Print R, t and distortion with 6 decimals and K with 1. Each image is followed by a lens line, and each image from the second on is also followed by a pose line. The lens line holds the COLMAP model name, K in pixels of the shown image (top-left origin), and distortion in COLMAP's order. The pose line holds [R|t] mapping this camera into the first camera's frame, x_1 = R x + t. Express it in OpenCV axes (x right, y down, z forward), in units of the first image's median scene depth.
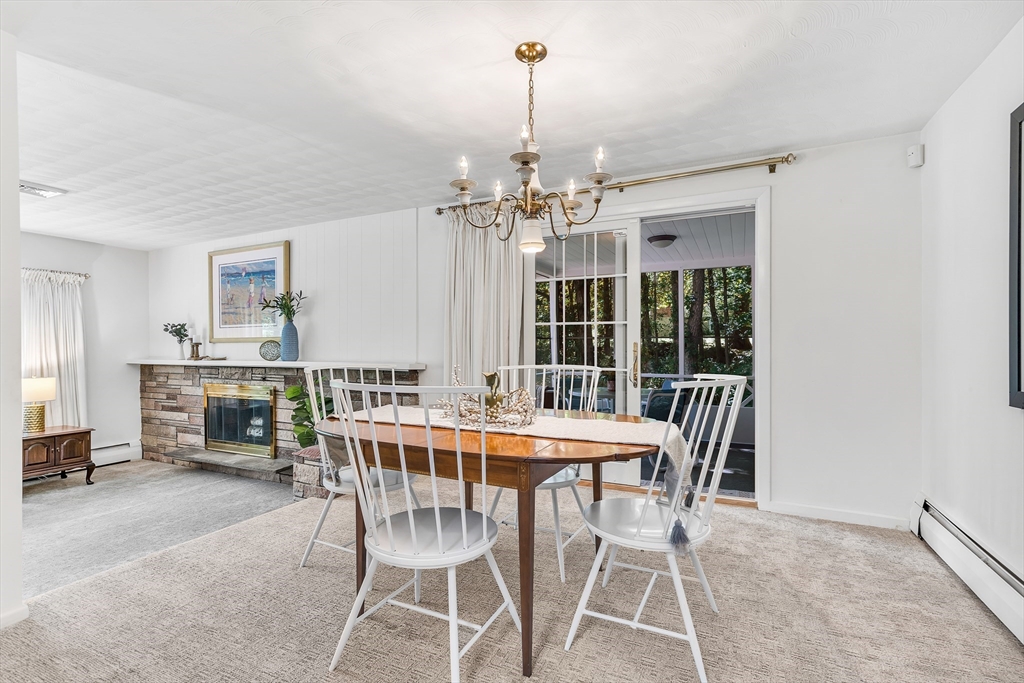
lens RADIAL K [[483.6, 0, 536.2], [0, 483.6, 340.6], [0, 0, 1]] dist [-0.004846, -0.000569]
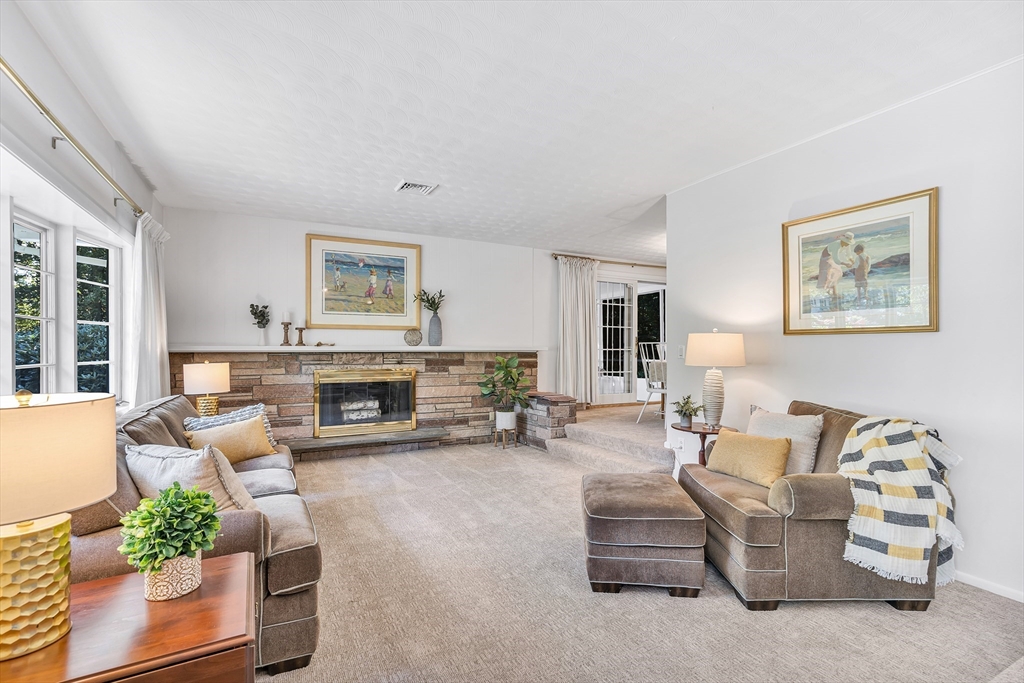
lens RADIAL K [[483.6, 0, 518.8], [0, 483.6, 348.7], [0, 0, 1]] dist [-0.004846, -0.000569]
pose [[0.593509, 0.010186, 0.804763, -1.235149], [-0.006527, 0.999948, -0.007843, 0.051179], [-0.804801, -0.000598, 0.593545, 0.095720]]
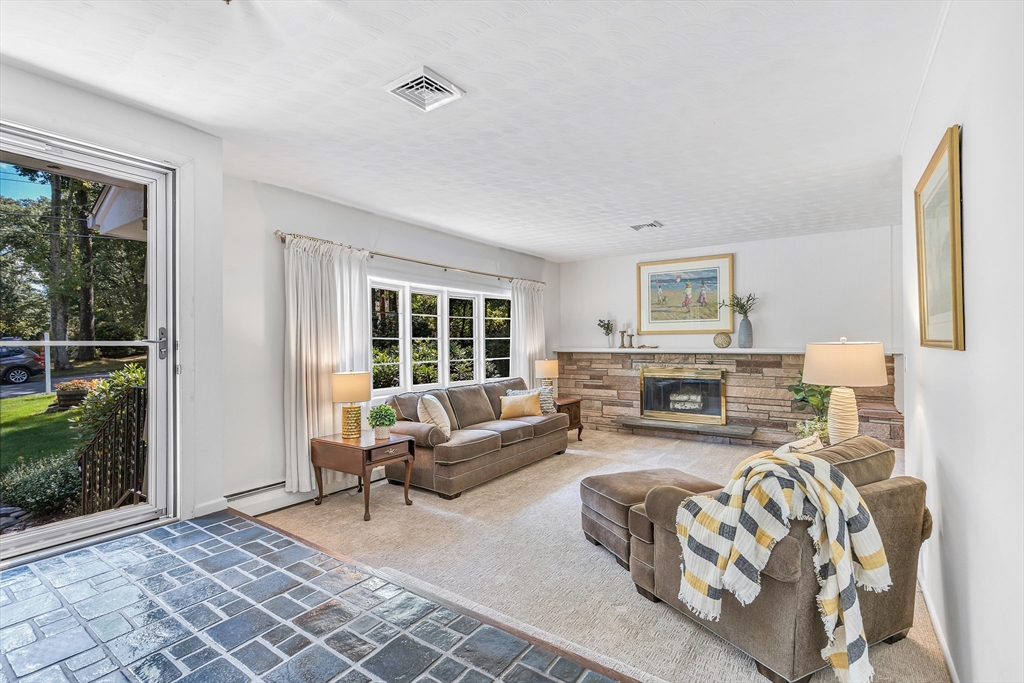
lens RADIAL K [[483.6, 0, 512.8], [0, 483.6, 338.3], [0, 0, 1]] dist [-0.004846, -0.000569]
pose [[0.987633, 0.002189, -0.156767, -0.827301], [-0.002997, 0.999983, -0.004922, 0.021731], [0.156754, 0.005331, 0.987623, -0.316167]]
